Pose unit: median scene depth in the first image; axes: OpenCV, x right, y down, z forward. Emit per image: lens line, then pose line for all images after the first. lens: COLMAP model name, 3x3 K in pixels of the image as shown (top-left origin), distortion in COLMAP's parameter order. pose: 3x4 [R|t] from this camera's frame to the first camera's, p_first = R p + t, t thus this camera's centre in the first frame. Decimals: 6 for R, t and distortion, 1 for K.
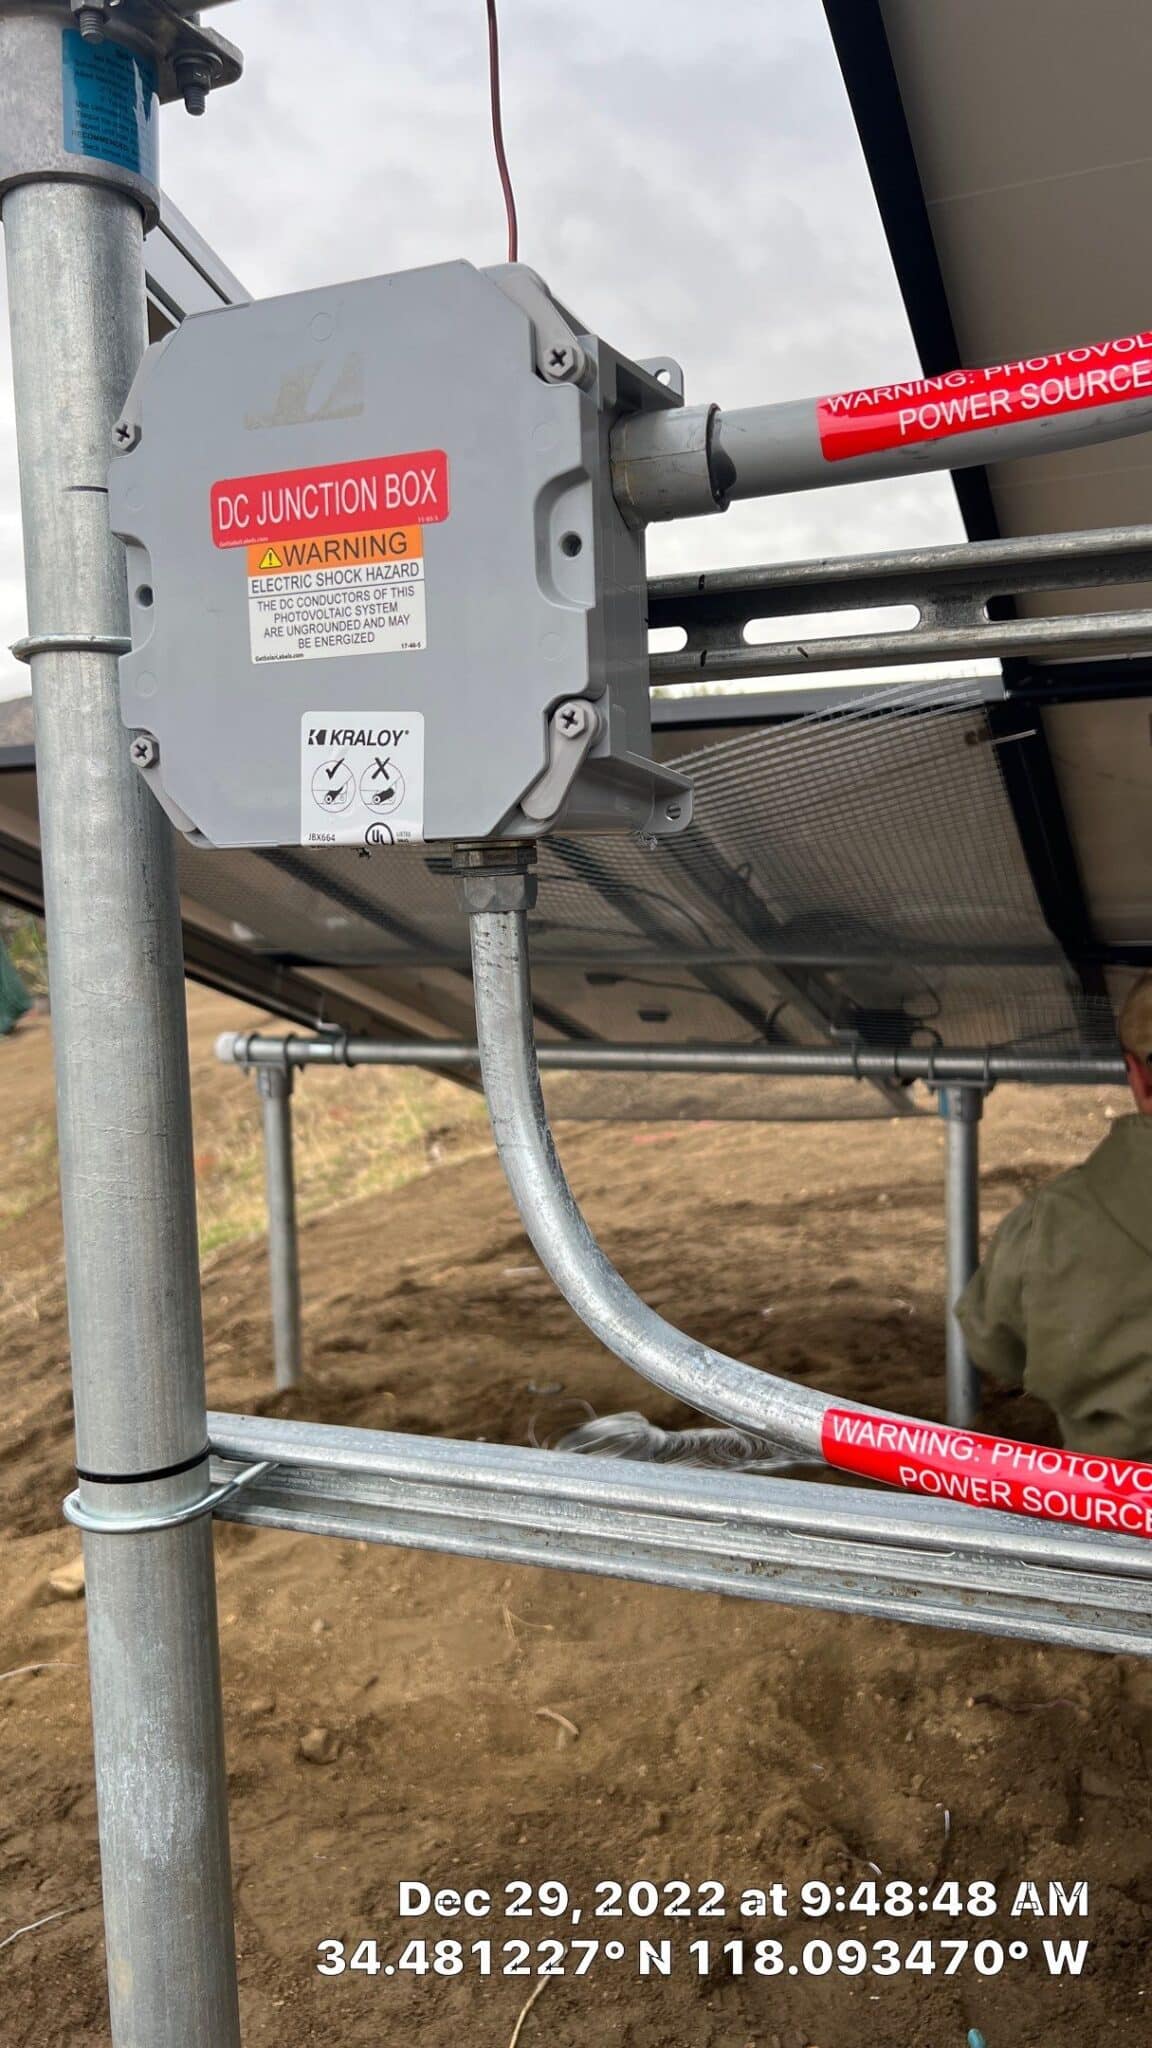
lens RADIAL K [[1565.7, 0, 576.2], [0, 1565.7, 1021.4], [0, 0, 1]] dist [0.017041, -0.012688]
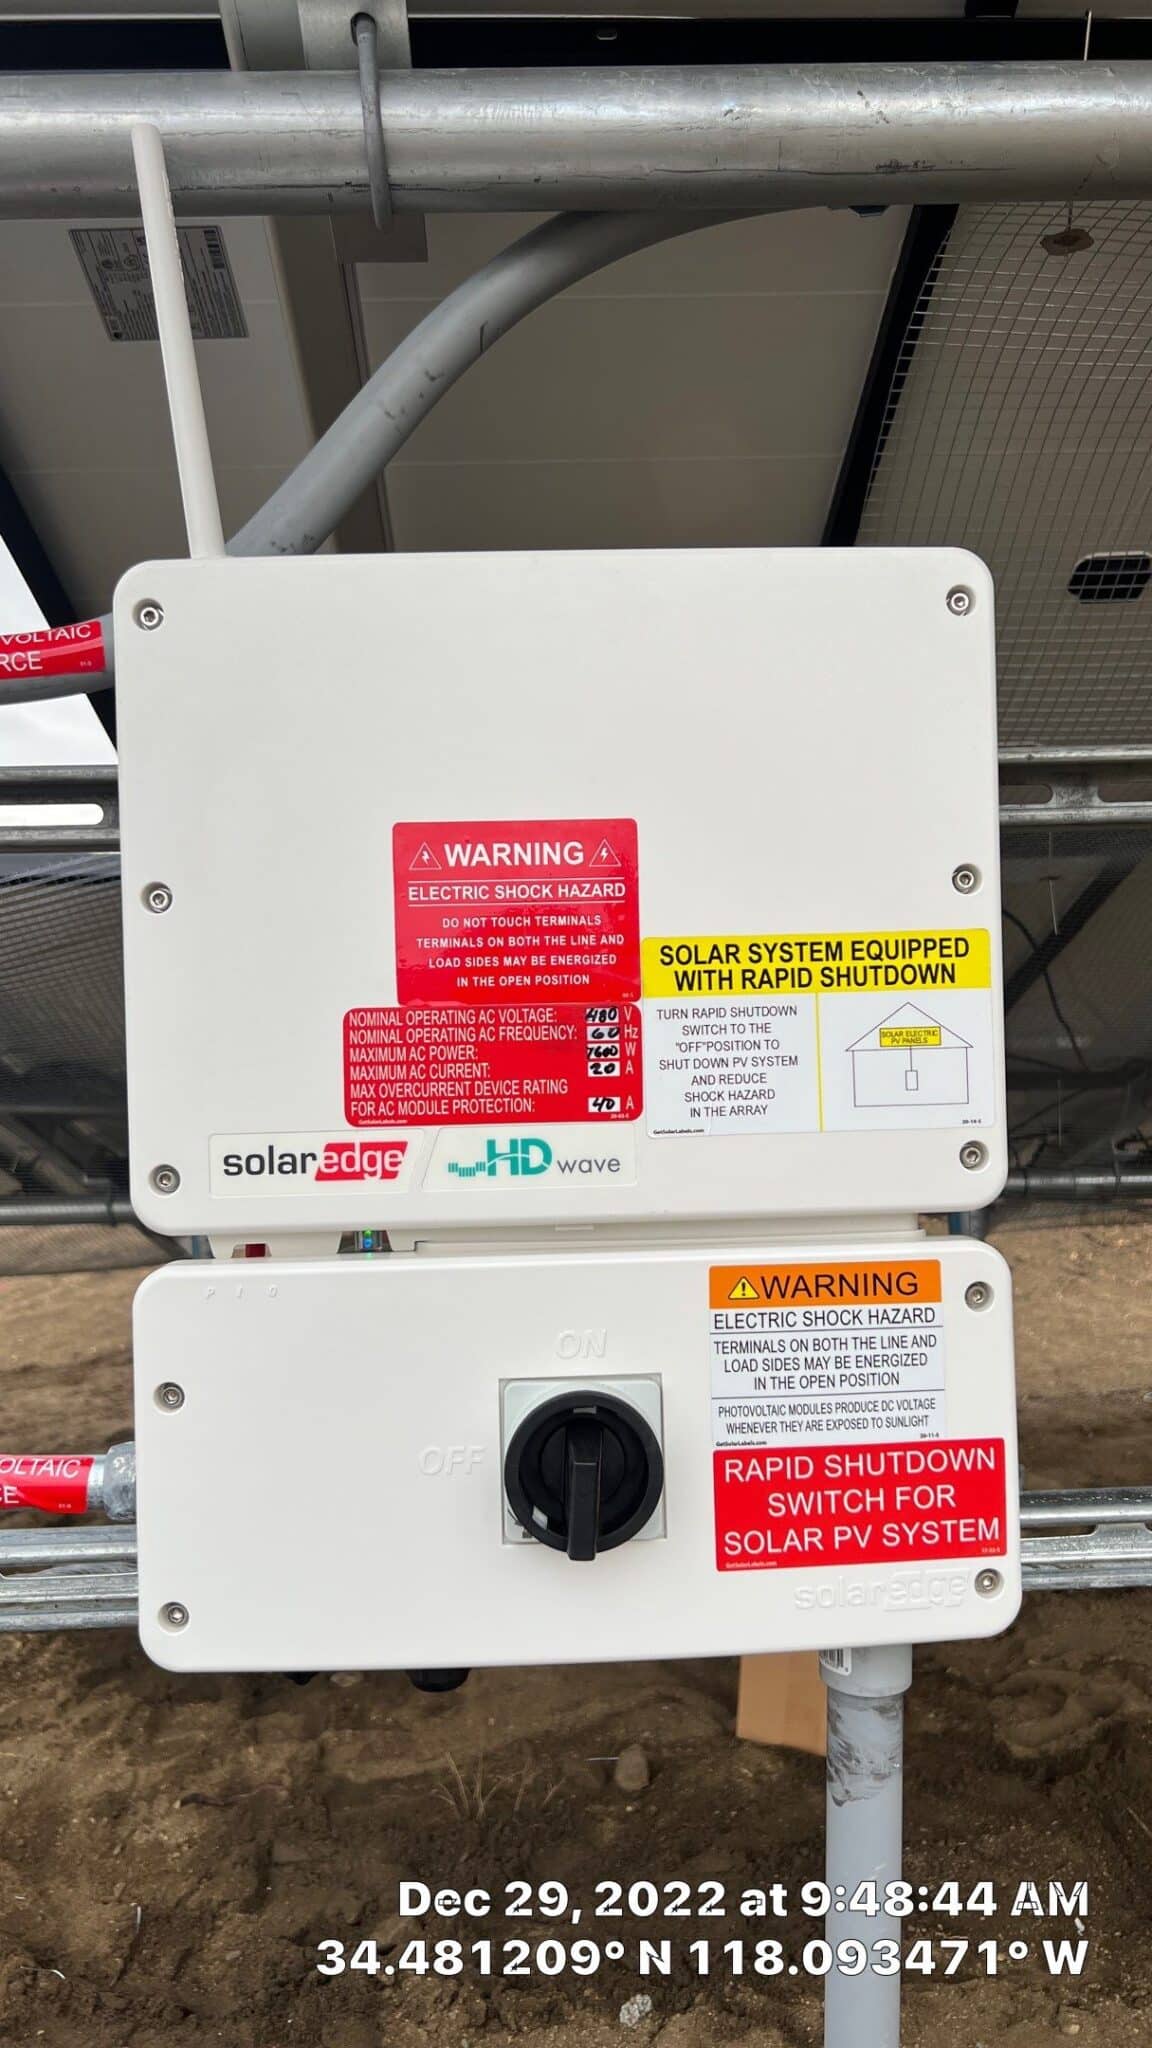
lens RADIAL K [[1565.7, 0, 581.7], [0, 1565.7, 1025.8], [0, 0, 1]] dist [0.017041, -0.012688]
pose [[0.914485, 0.002818, 0.404611, 0.068976], [0.036787, 0.995255, -0.090077, 0.016080], [-0.402945, 0.097258, 0.910042, -0.125614]]
